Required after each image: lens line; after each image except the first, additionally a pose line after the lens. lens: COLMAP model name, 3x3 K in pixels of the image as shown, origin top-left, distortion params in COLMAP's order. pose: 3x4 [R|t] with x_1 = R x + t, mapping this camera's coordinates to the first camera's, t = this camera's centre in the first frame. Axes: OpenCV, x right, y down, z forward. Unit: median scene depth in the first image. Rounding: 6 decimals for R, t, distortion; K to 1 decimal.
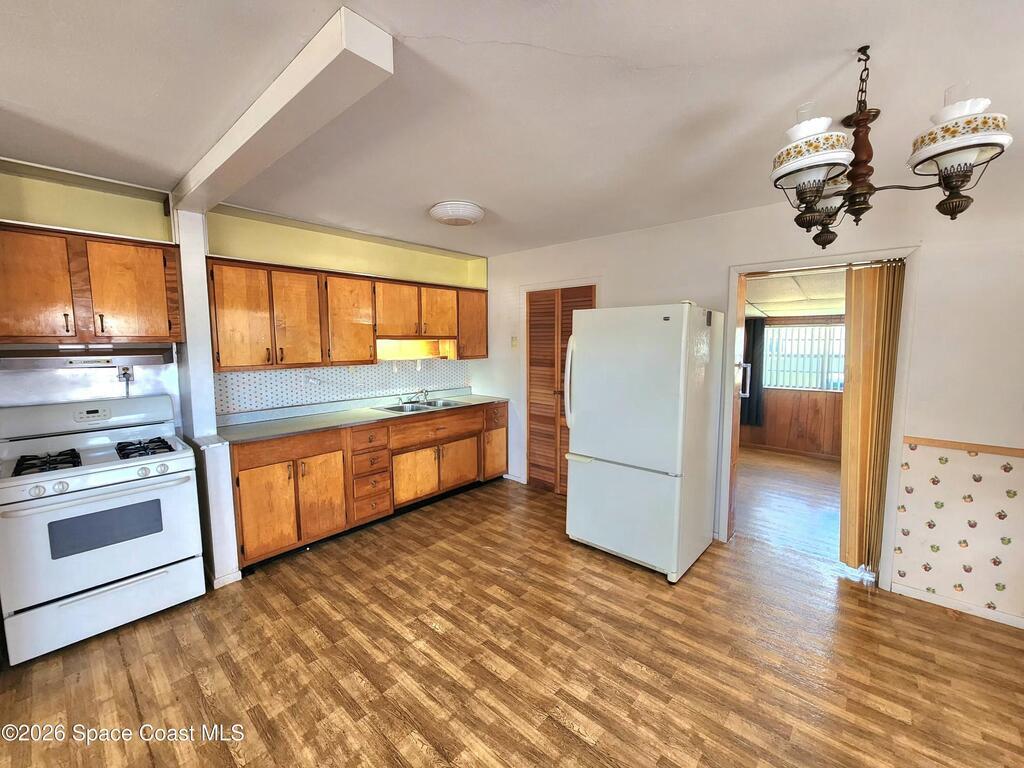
lens RADIAL K [[418.1, 0, 511.2], [0, 418.1, 382.5], [0, 0, 1]] dist [0.001536, 0.000247]
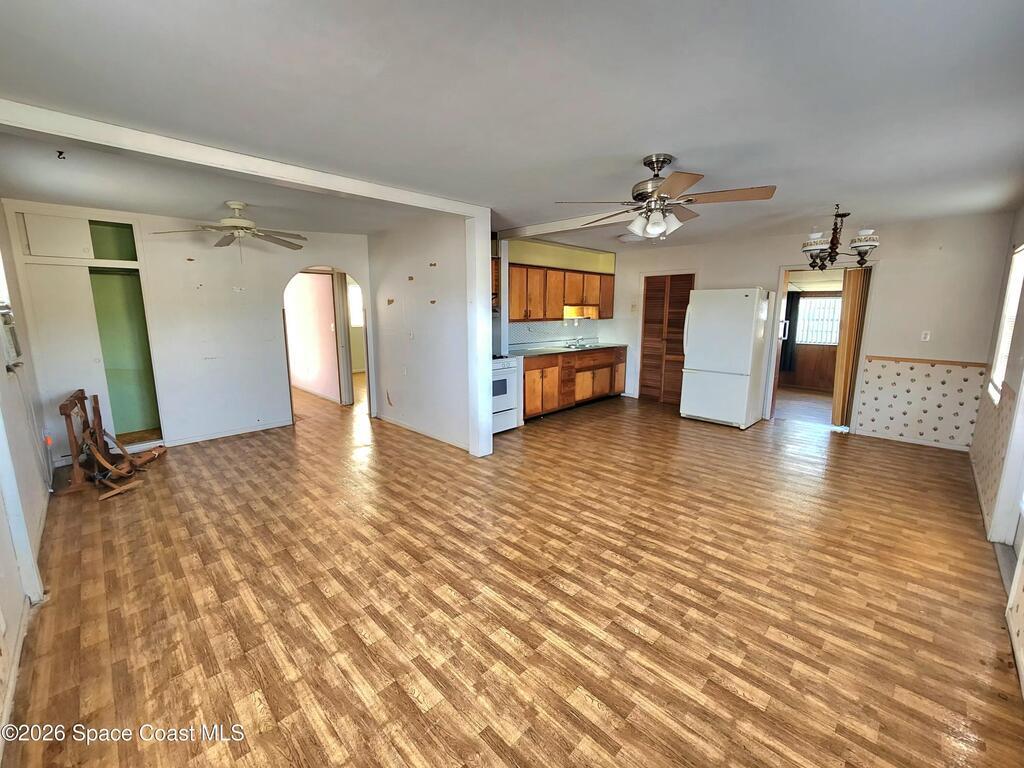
lens RADIAL K [[418.1, 0, 512.3], [0, 418.1, 379.3], [0, 0, 1]] dist [0.001536, 0.000247]
pose [[0.998427, 0.014628, -0.054126, -0.437488], [-0.010997, 0.997707, 0.066785, 0.084894], [0.054979, -0.066085, 0.996298, -0.744565]]
